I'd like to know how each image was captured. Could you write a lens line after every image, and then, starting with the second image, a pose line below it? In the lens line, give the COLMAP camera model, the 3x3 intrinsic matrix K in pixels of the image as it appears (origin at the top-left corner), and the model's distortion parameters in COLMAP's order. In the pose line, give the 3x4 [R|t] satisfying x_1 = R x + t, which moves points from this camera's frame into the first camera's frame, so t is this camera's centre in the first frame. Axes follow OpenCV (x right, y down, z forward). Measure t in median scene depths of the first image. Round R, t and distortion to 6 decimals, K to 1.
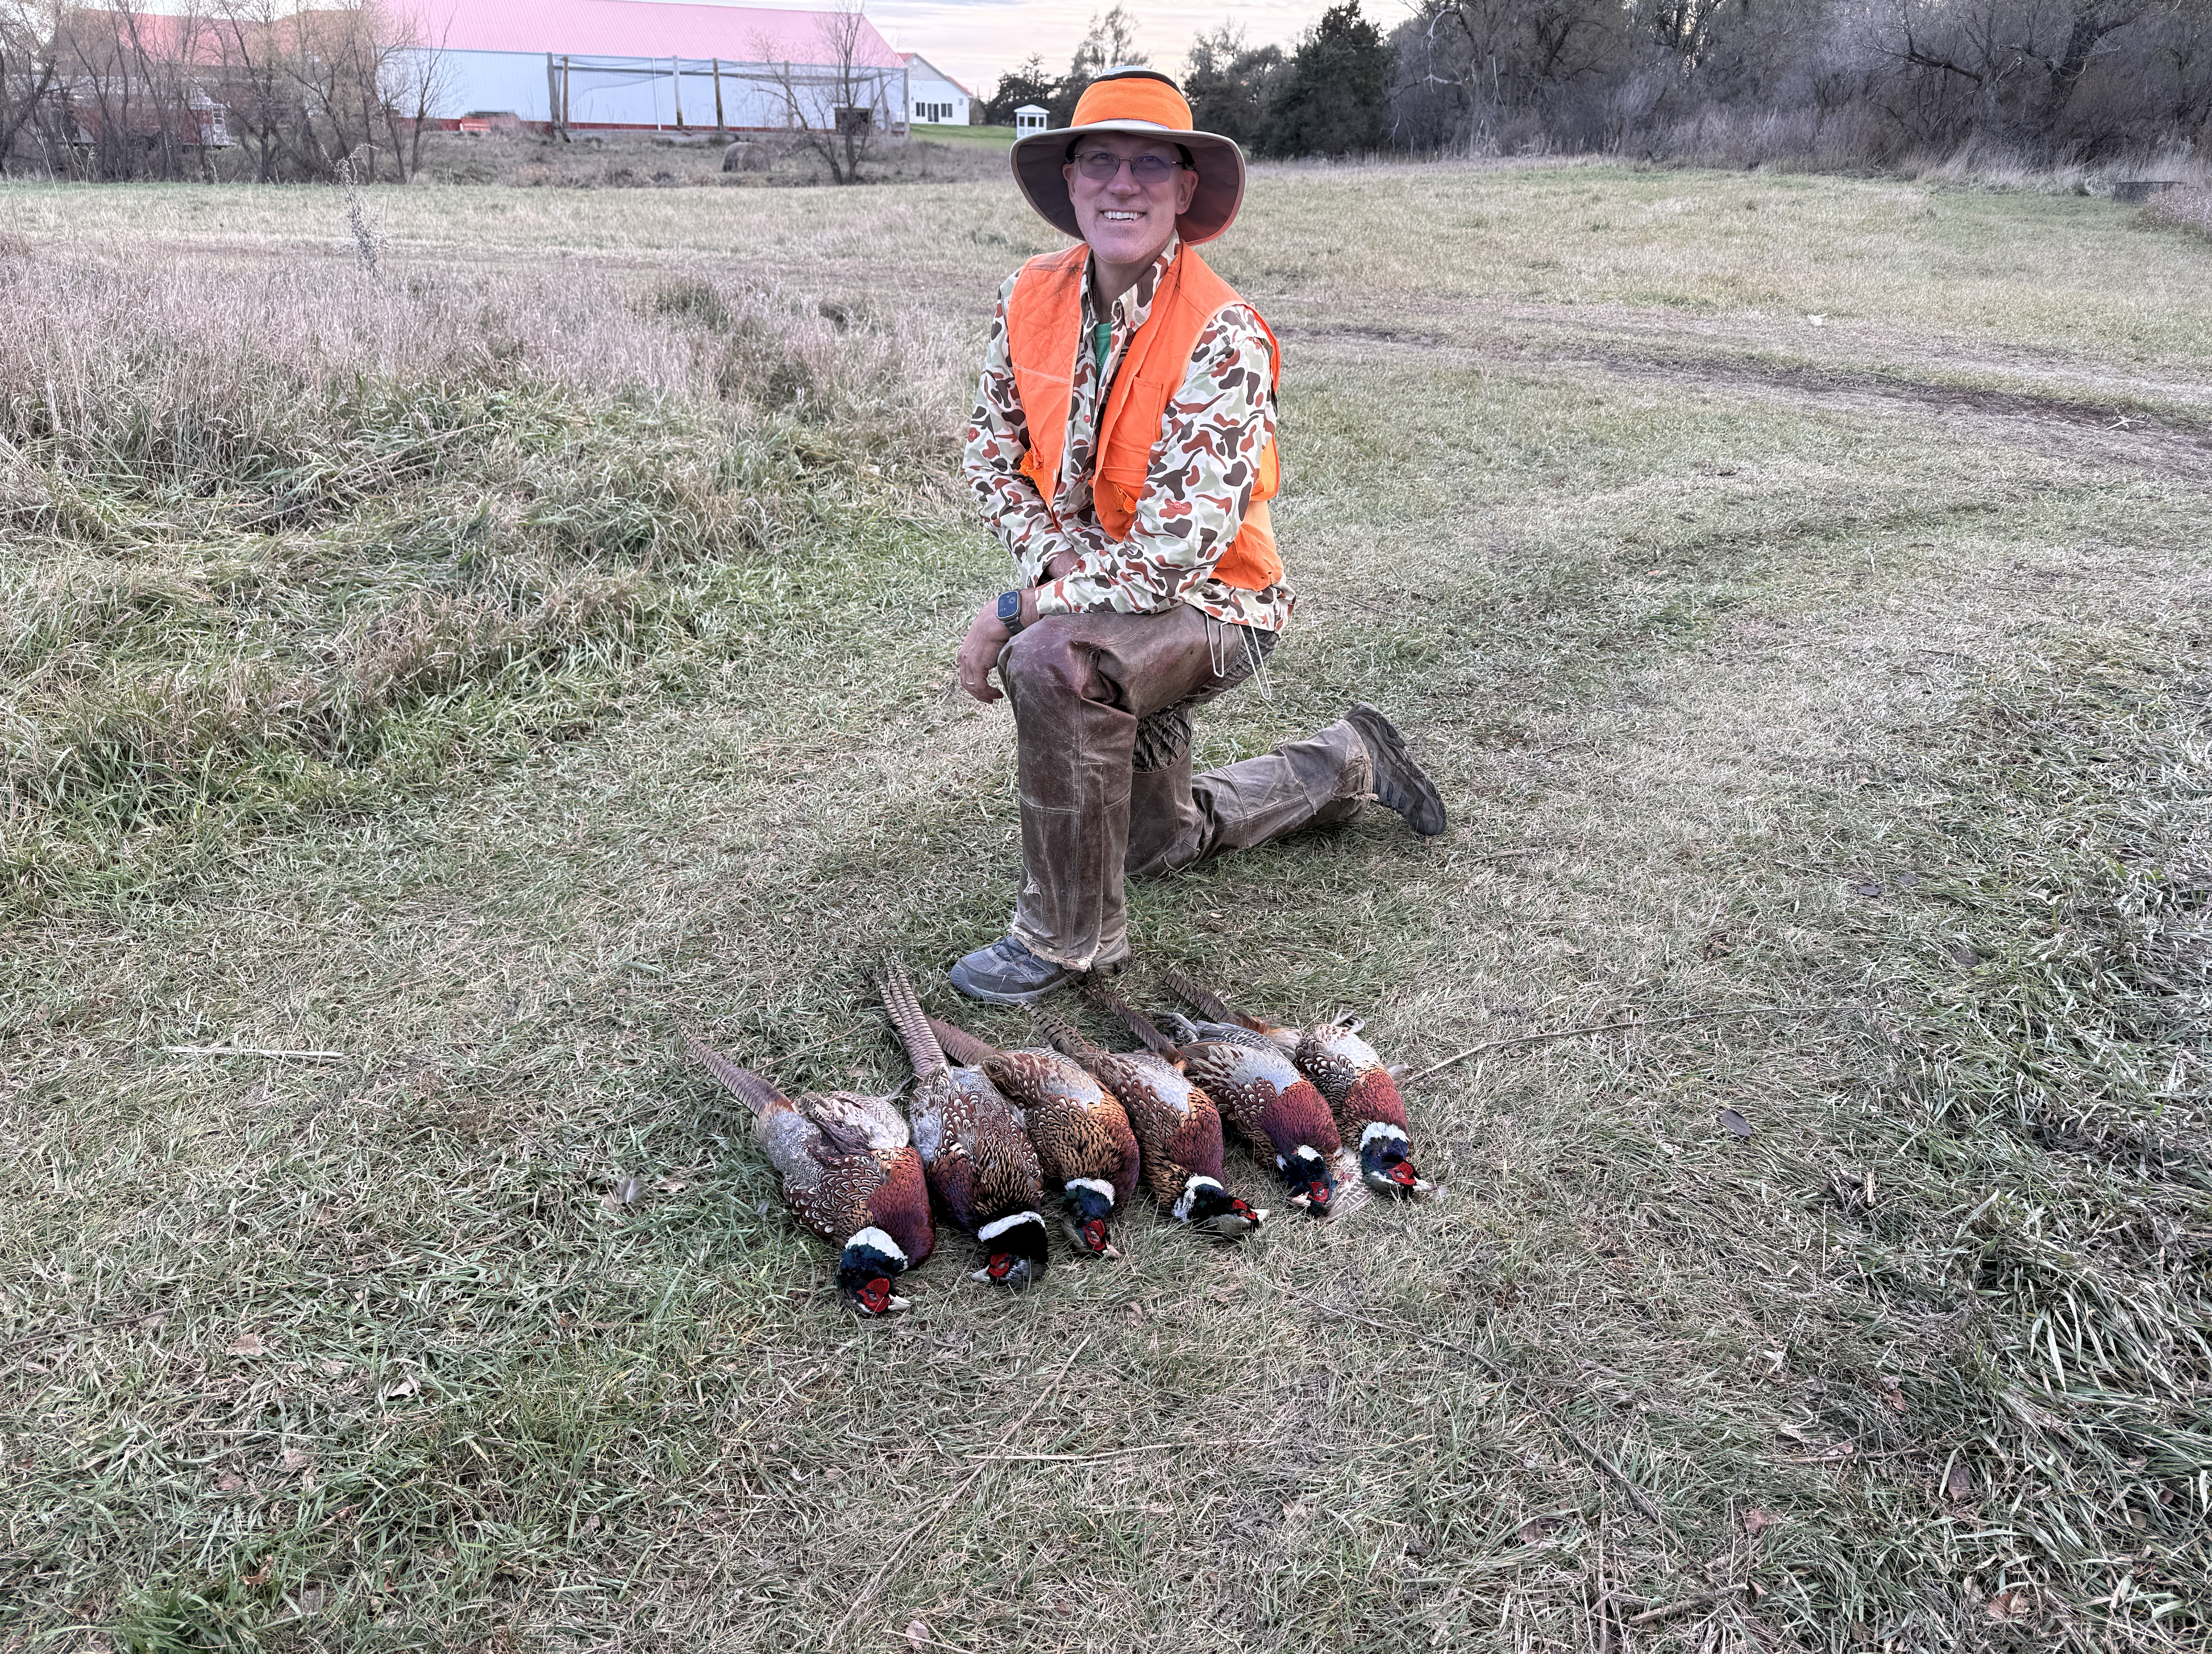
lens RADIAL K [[1496.7, 0, 1100.6], [0, 1496.7, 830.7], [0, 0, 1]] dist [0.056183, -0.068927]
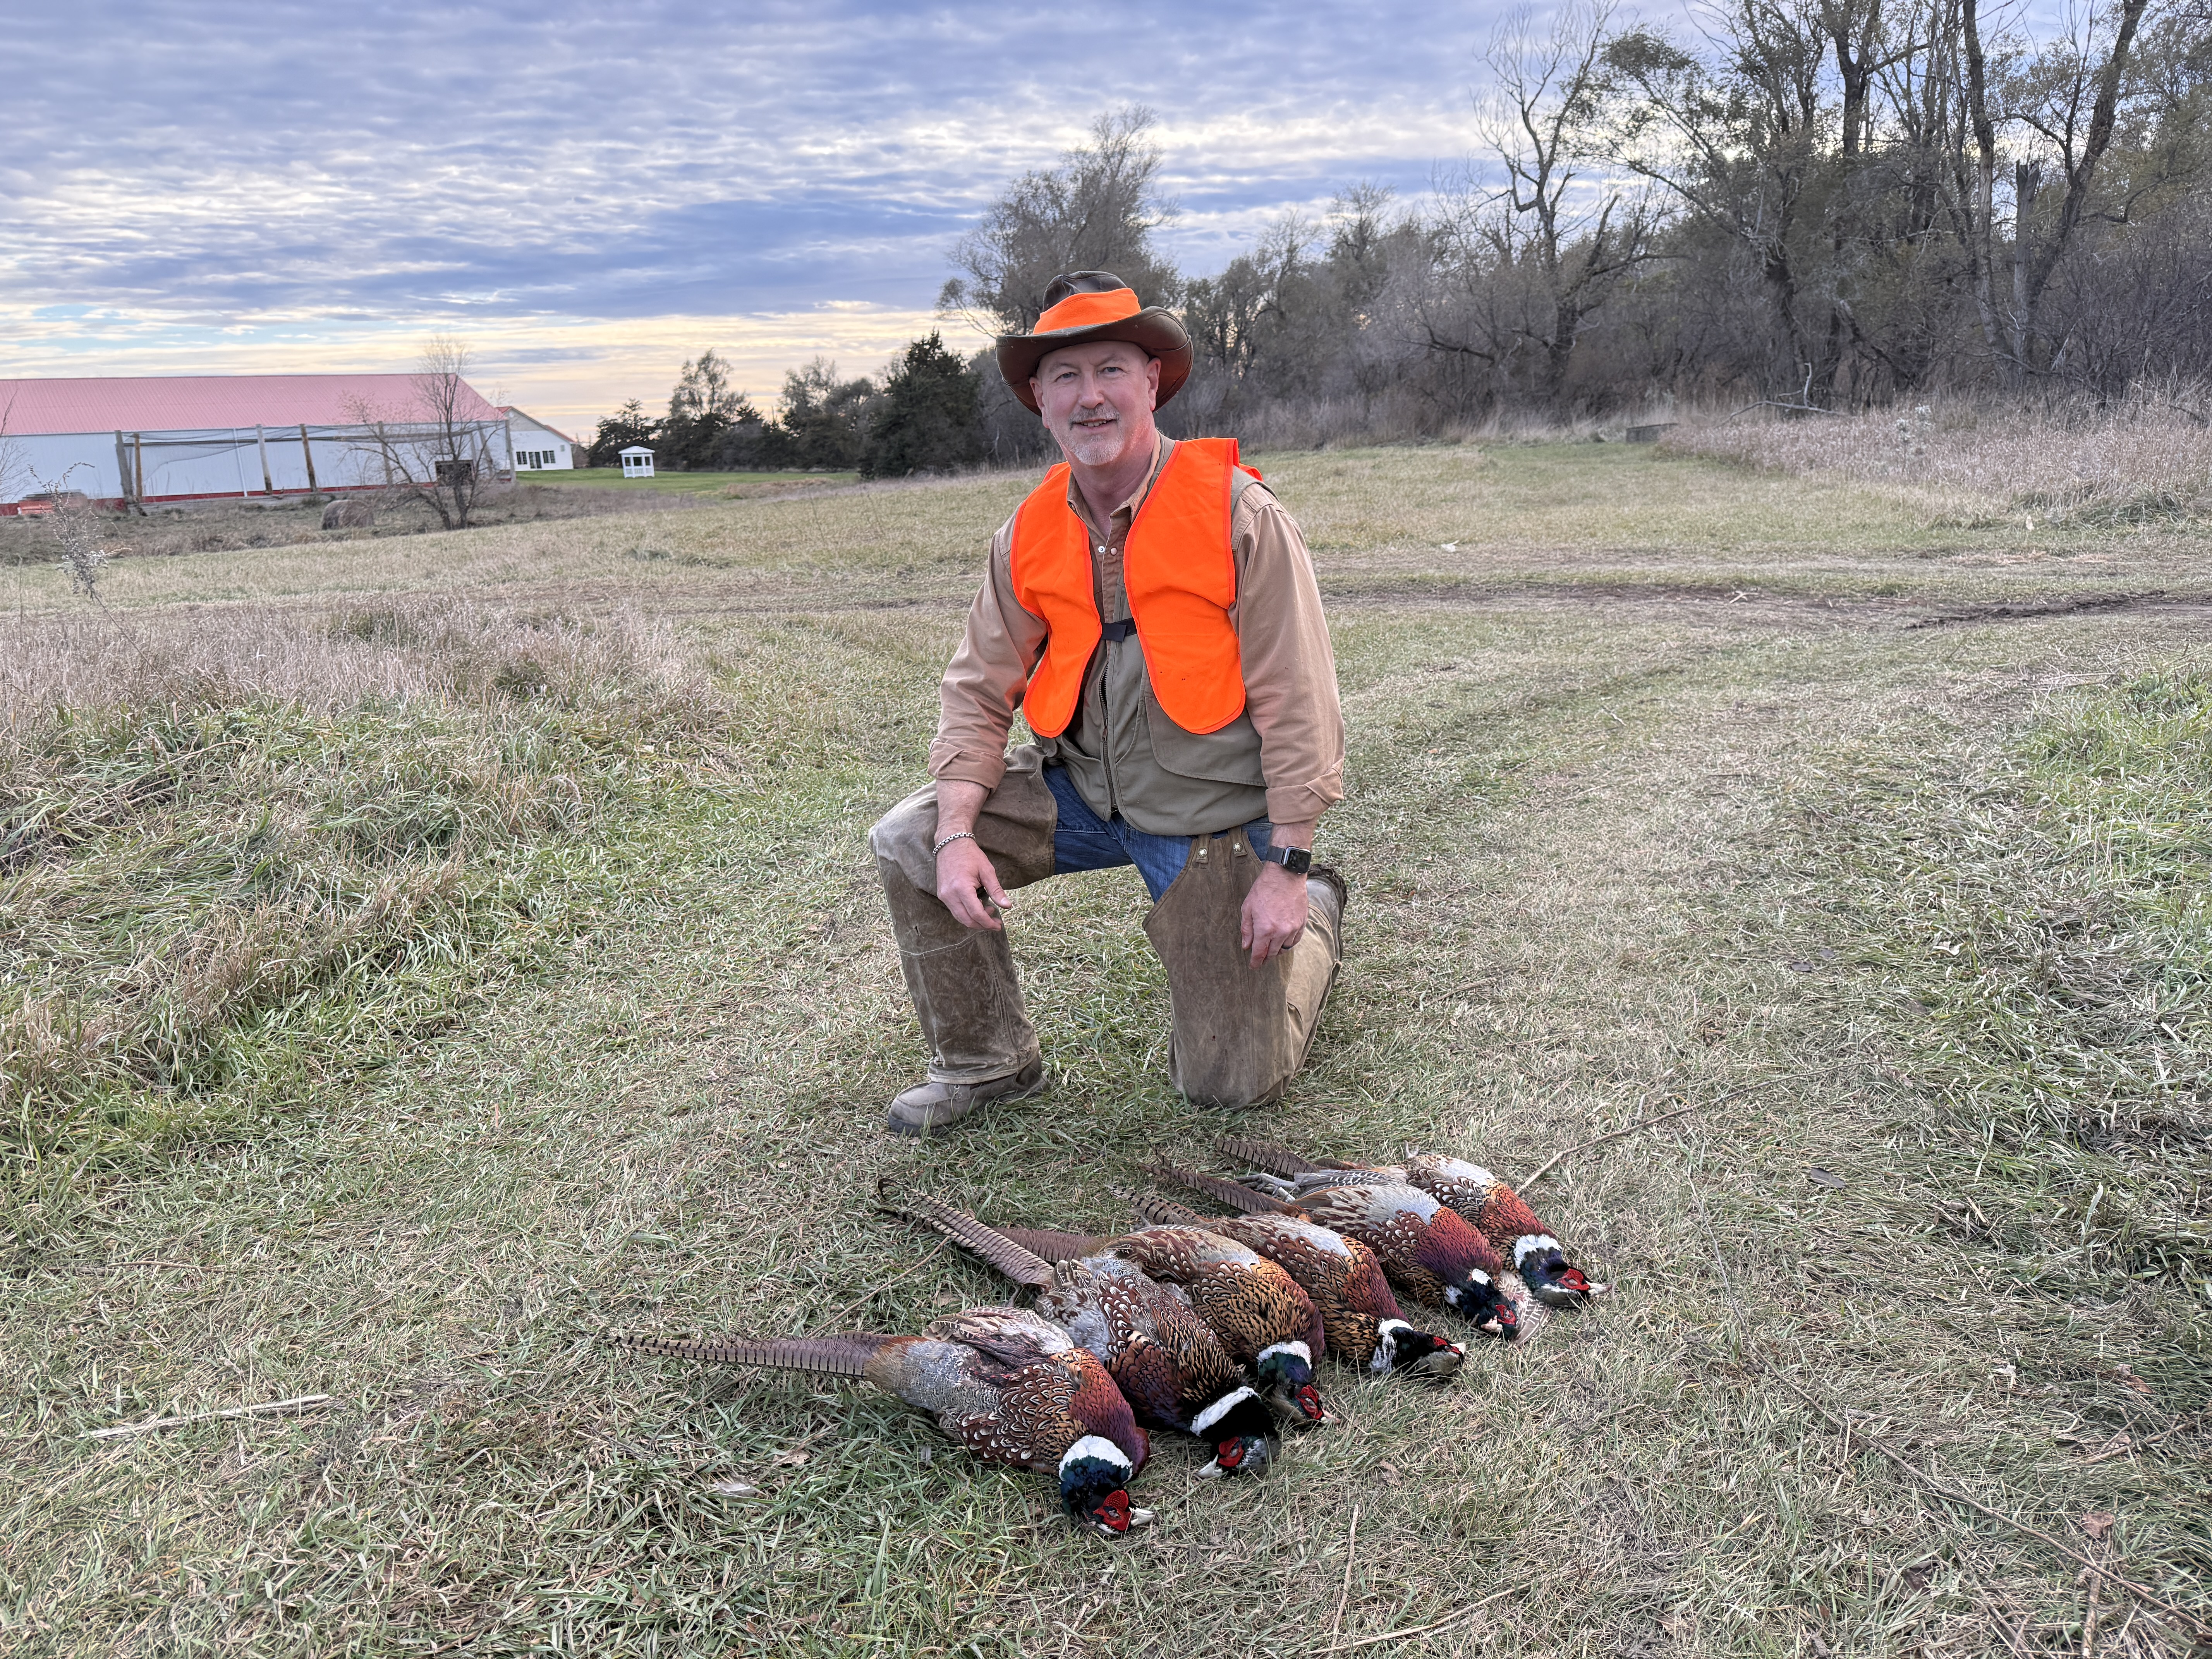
lens RADIAL K [[1504.2, 0, 1081.2], [0, 1504.2, 830.6], [0, 0, 1]] dist [0.050816, -0.062039]
pose [[0.970025, -0.125221, 0.208258, -0.280253], [0.161867, 0.972164, -0.169400, 0.064869], [-0.181249, 0.198032, 0.963292, 0.073101]]
